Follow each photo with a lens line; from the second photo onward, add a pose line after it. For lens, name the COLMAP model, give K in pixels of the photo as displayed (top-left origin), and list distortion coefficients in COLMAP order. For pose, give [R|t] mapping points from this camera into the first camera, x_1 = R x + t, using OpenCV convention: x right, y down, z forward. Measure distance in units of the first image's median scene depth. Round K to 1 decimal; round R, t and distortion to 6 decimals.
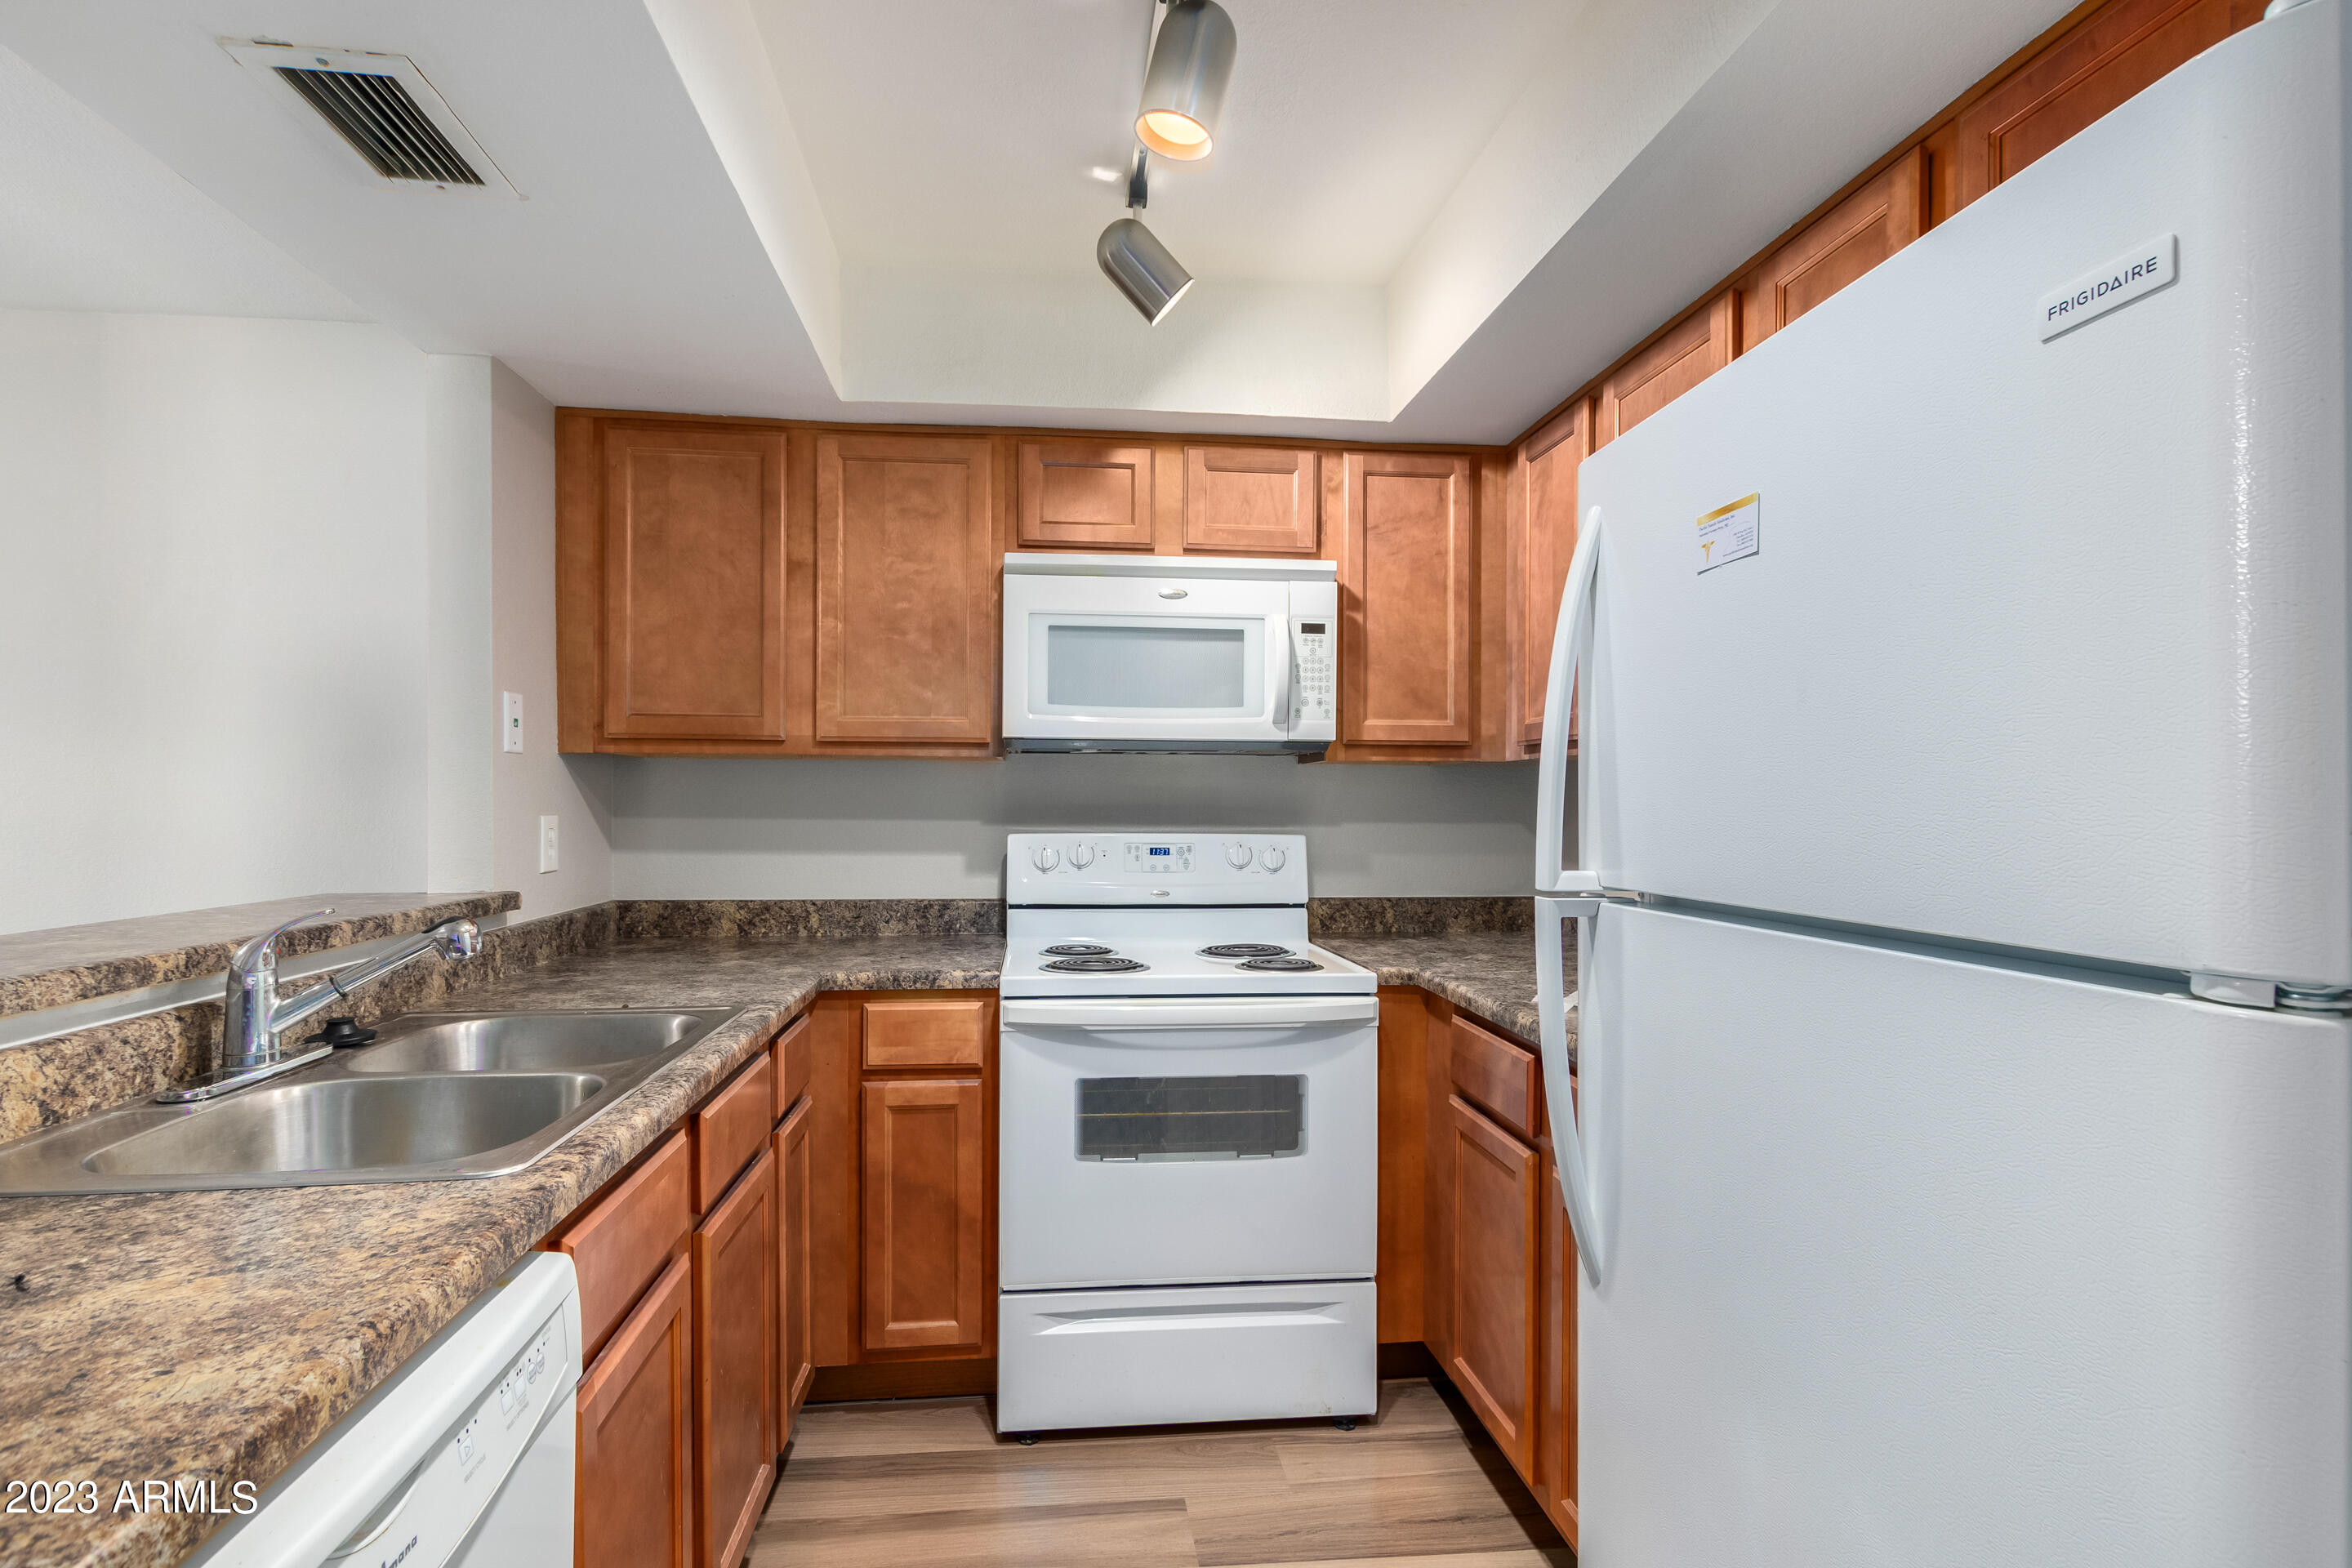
lens RADIAL K [[1080.4, 0, 1145.9], [0, 1080.4, 808.1], [0, 0, 1]] dist [-0.000409, -0.000309]
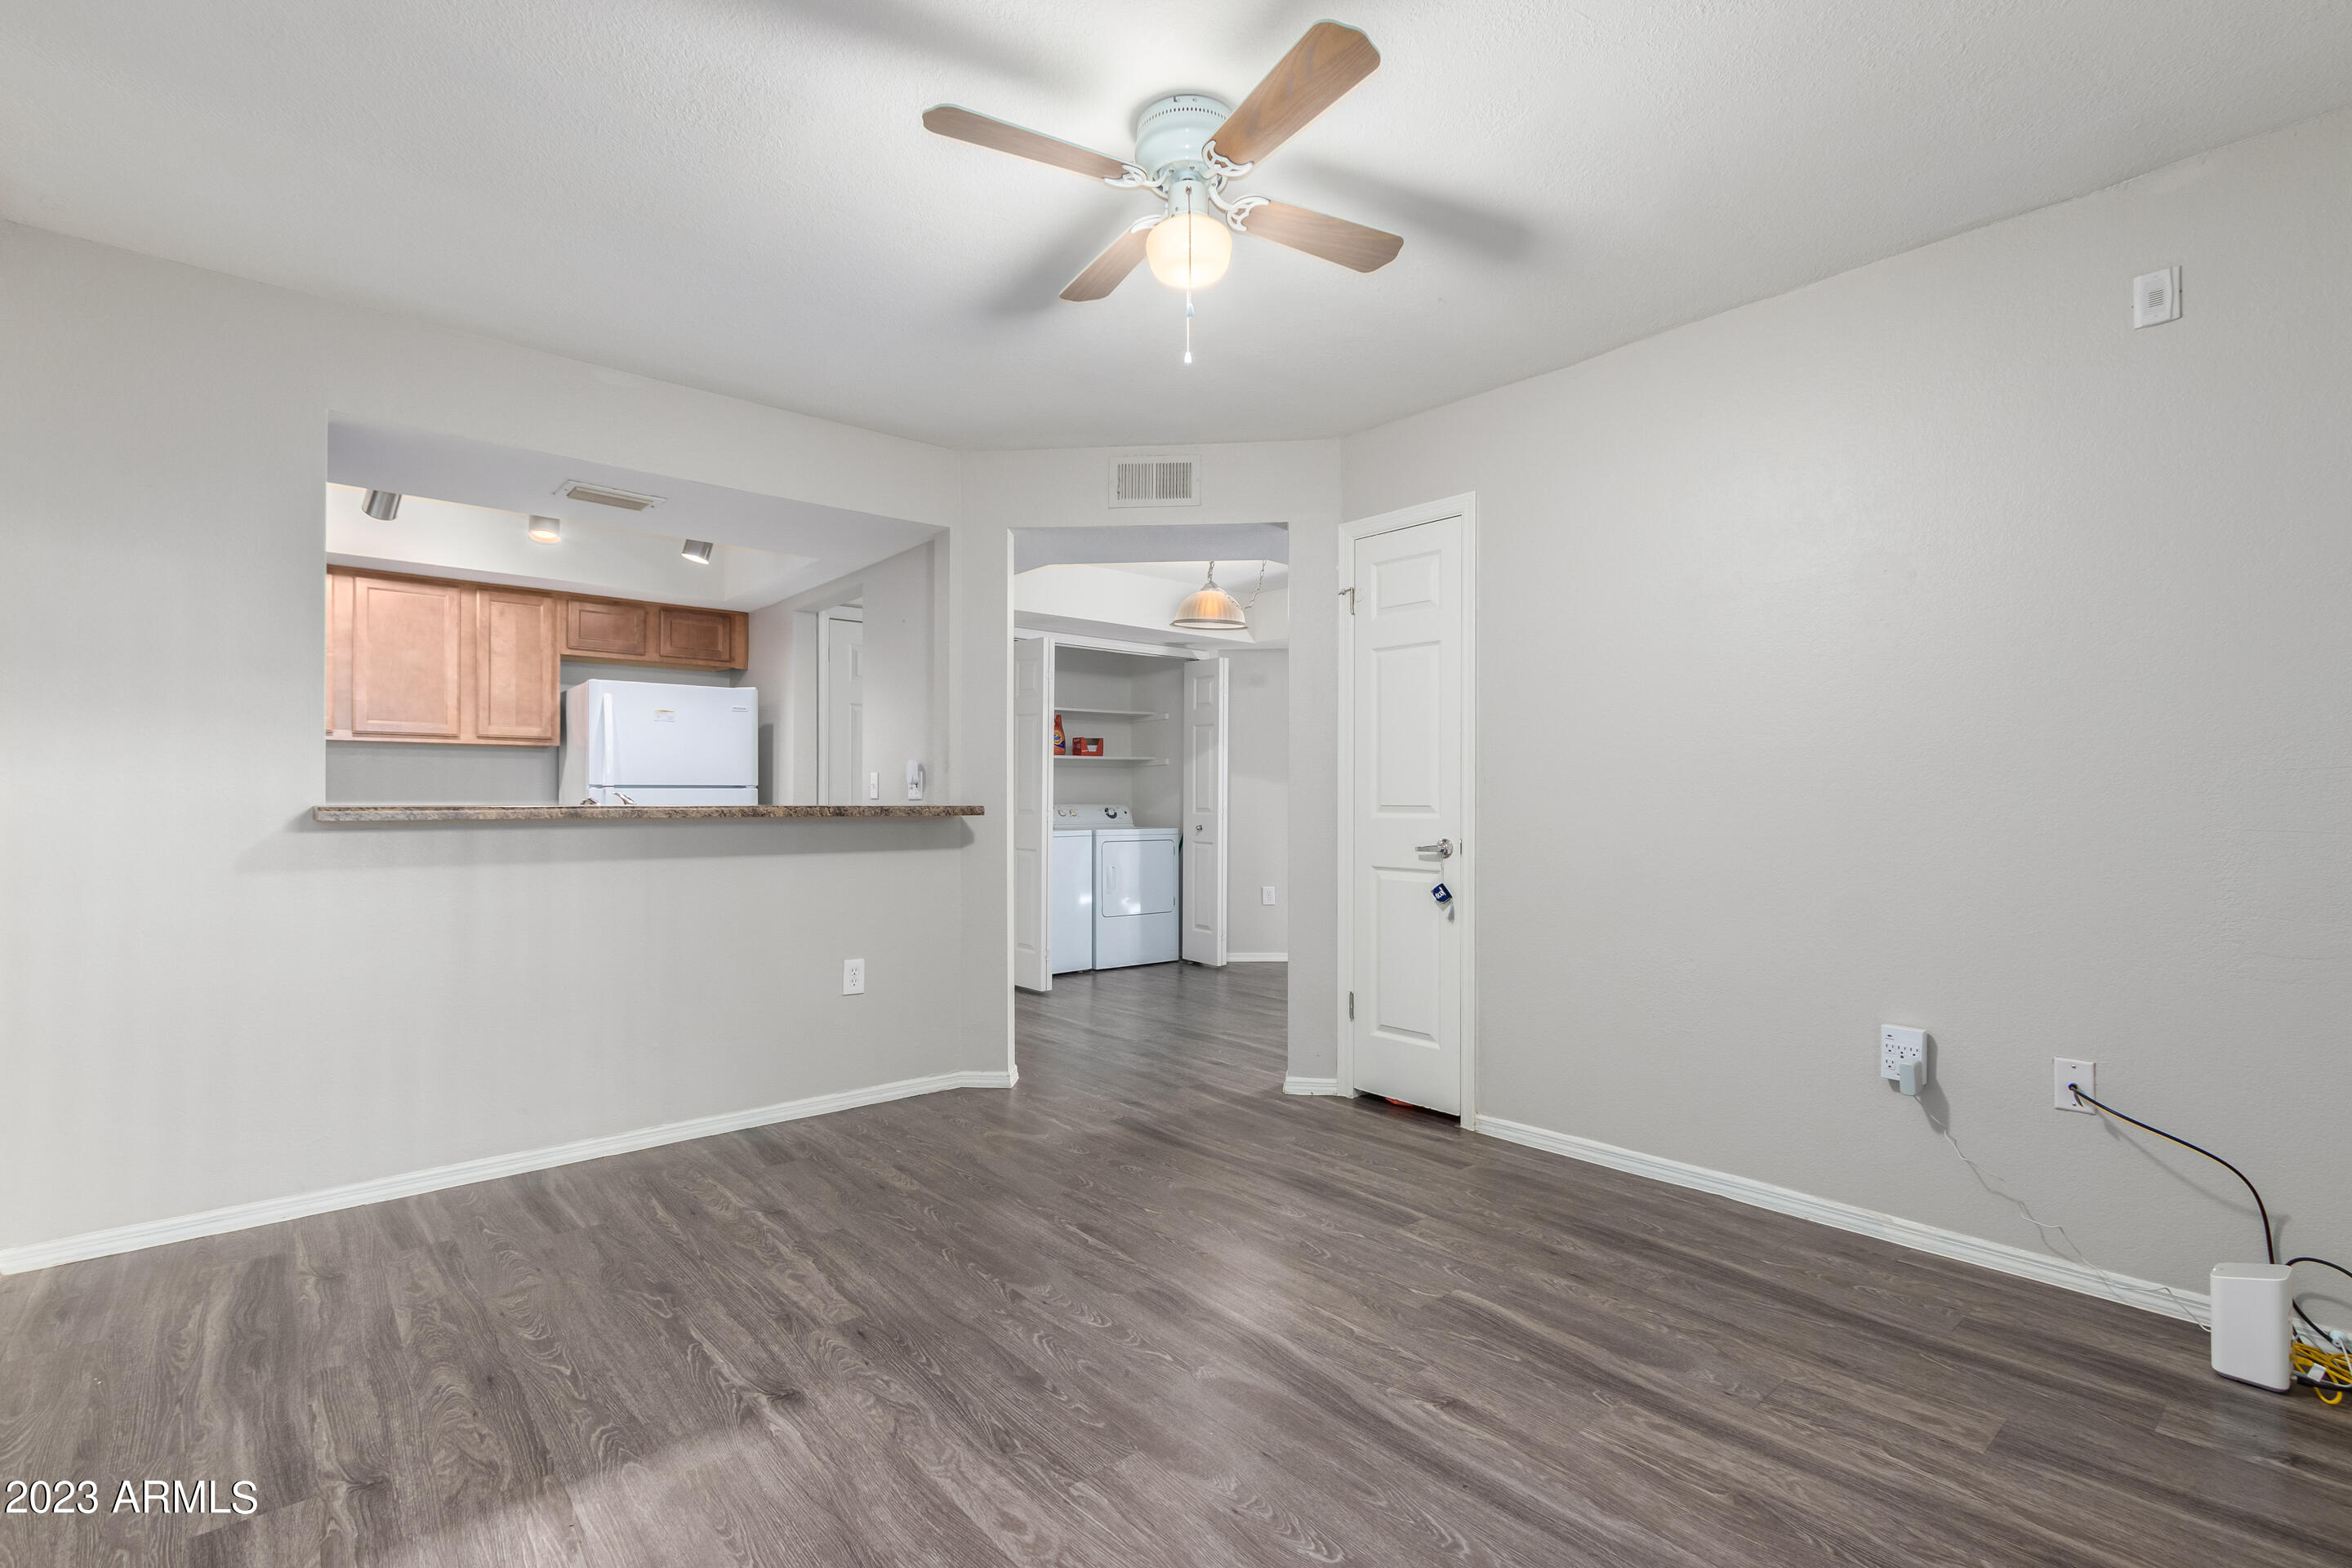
lens RADIAL K [[1067.3, 0, 1172.8], [0, 1067.3, 796.3], [0, 0, 1]] dist [0.003627, -0.000066]
pose [[-0.577649, 0.001599, 0.816284, -2.031718], [0.001690, 0.999998, -0.000763, 0.059877], [-0.816283, 0.000938, -0.577651, 0.774627]]
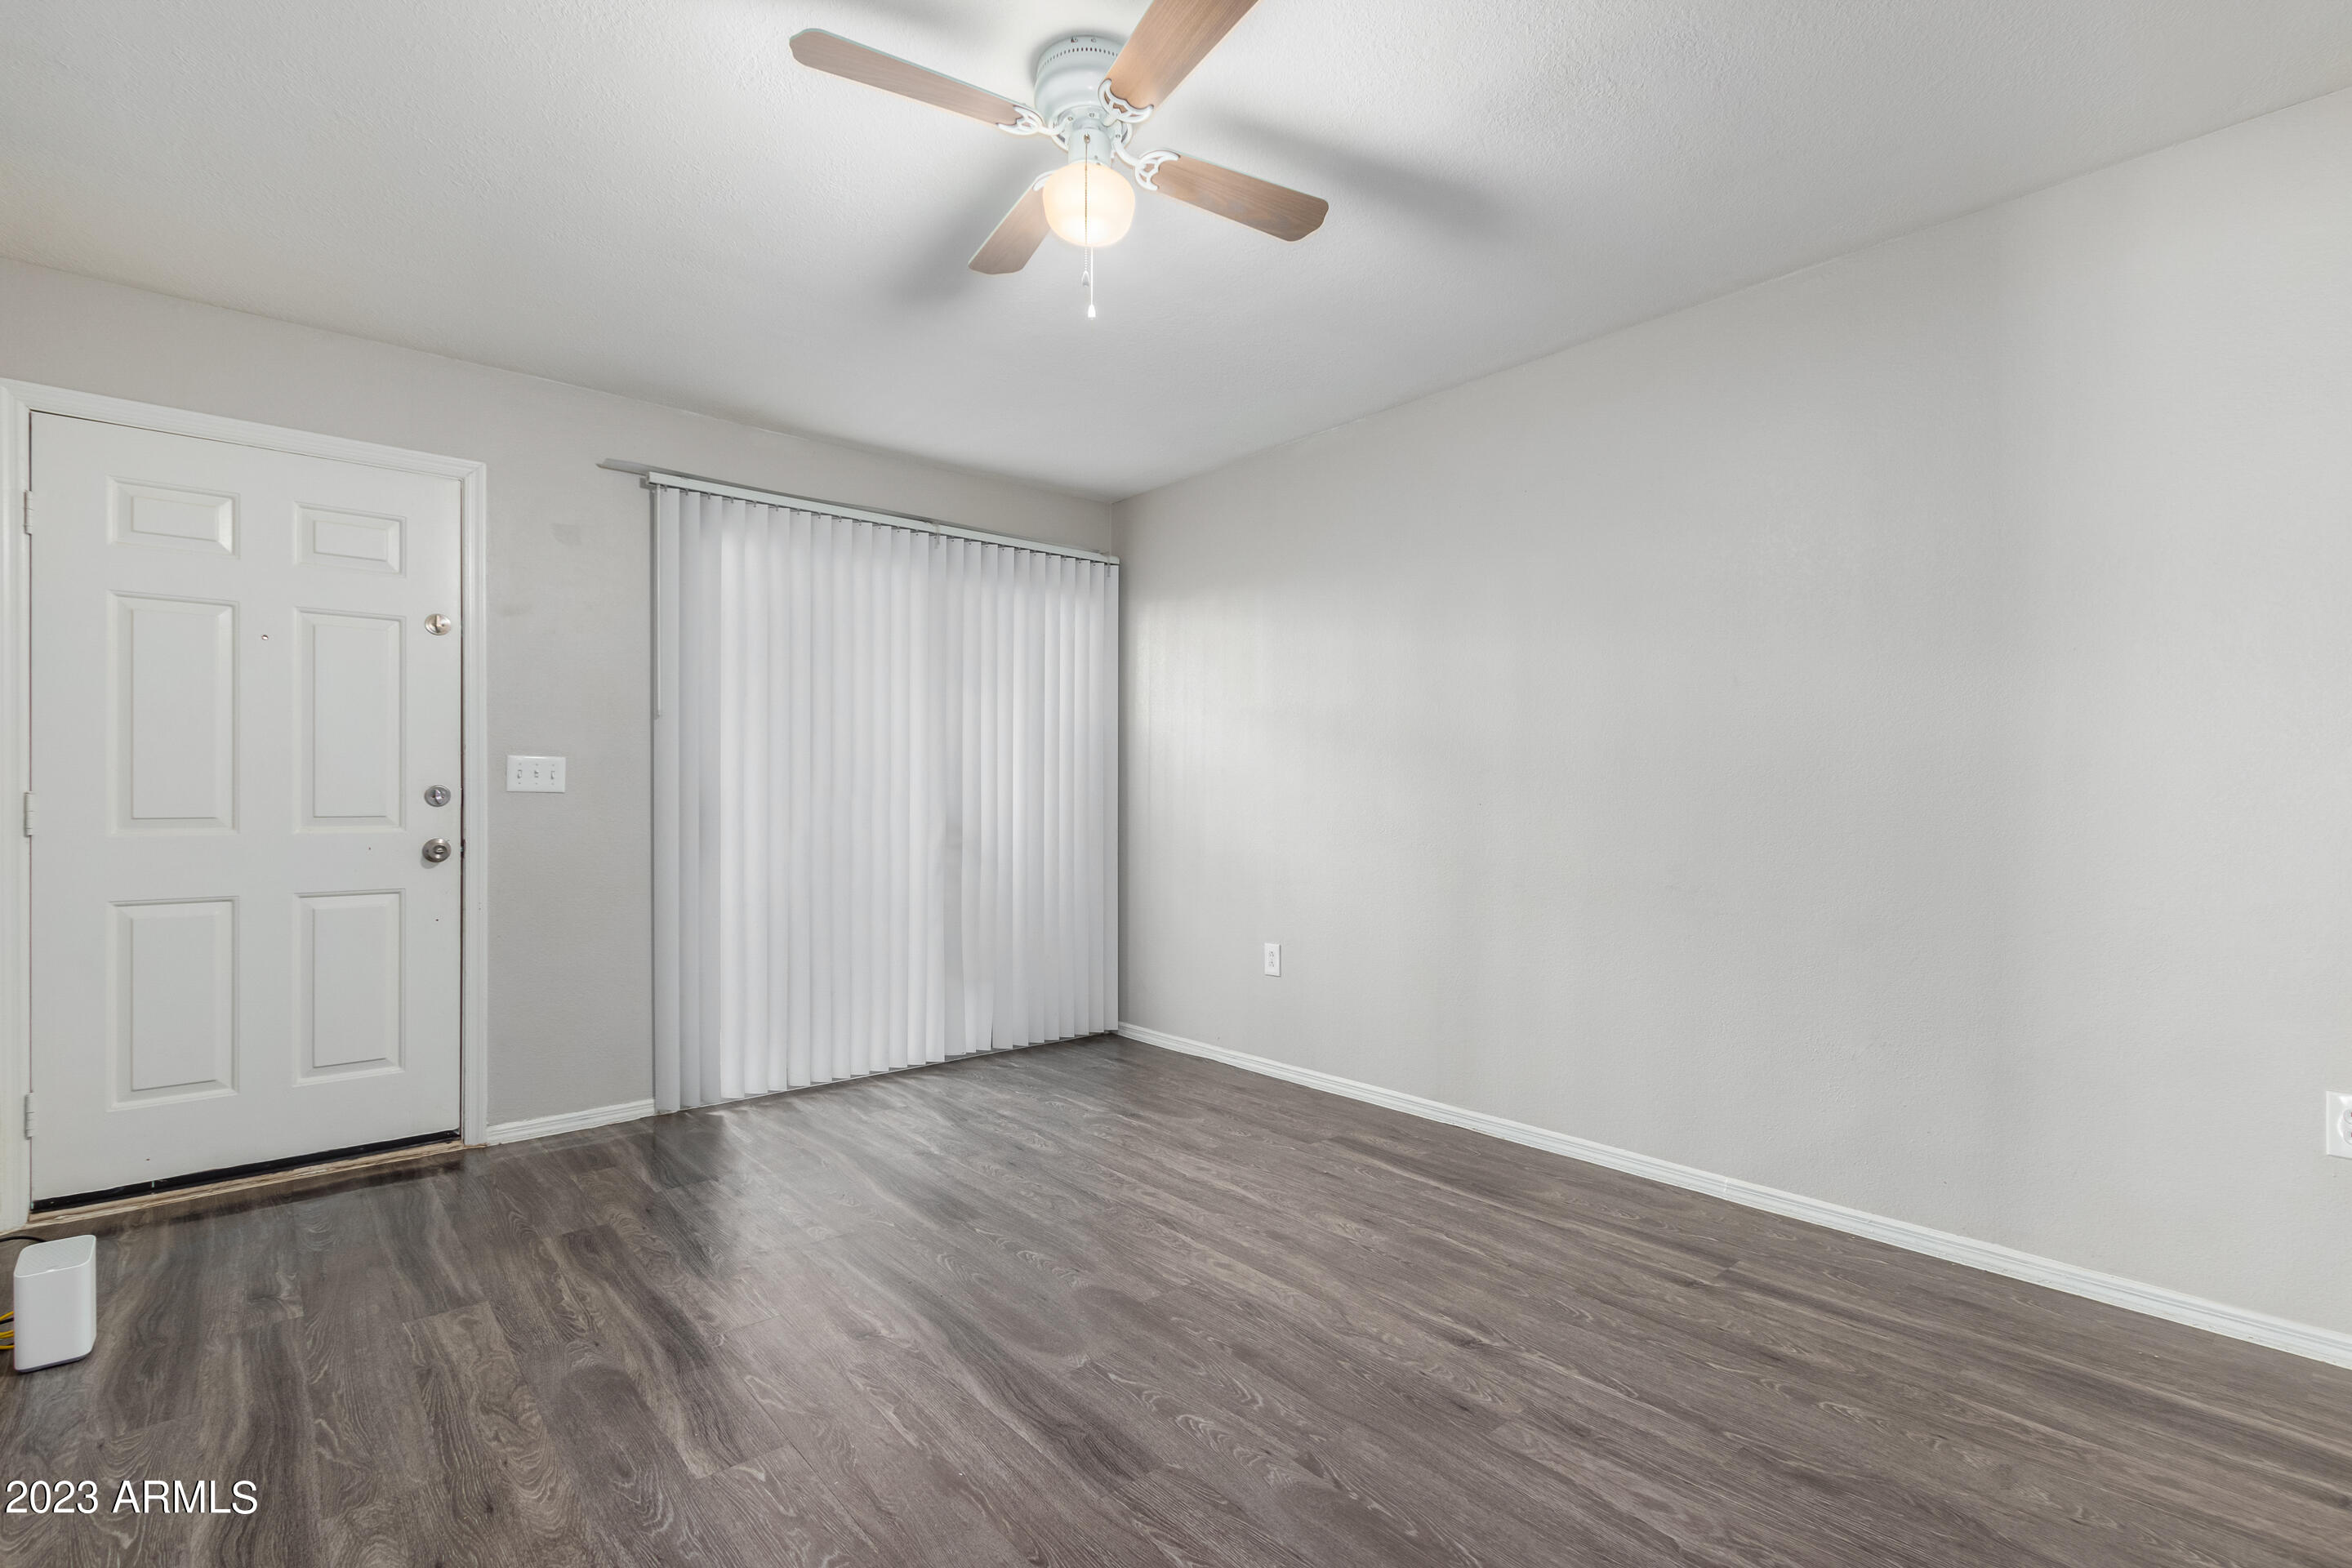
lens RADIAL K [[1067.3, 0, 1172.8], [0, 1067.3, 796.3], [0, 0, 1]] dist [0.003627, -0.000066]
pose [[0.581825, -0.002666, -0.813310, -0.656394], [-0.000587, 0.999993, -0.003698, 0.066800], [0.813314, 0.002629, 0.581819, -0.142645]]
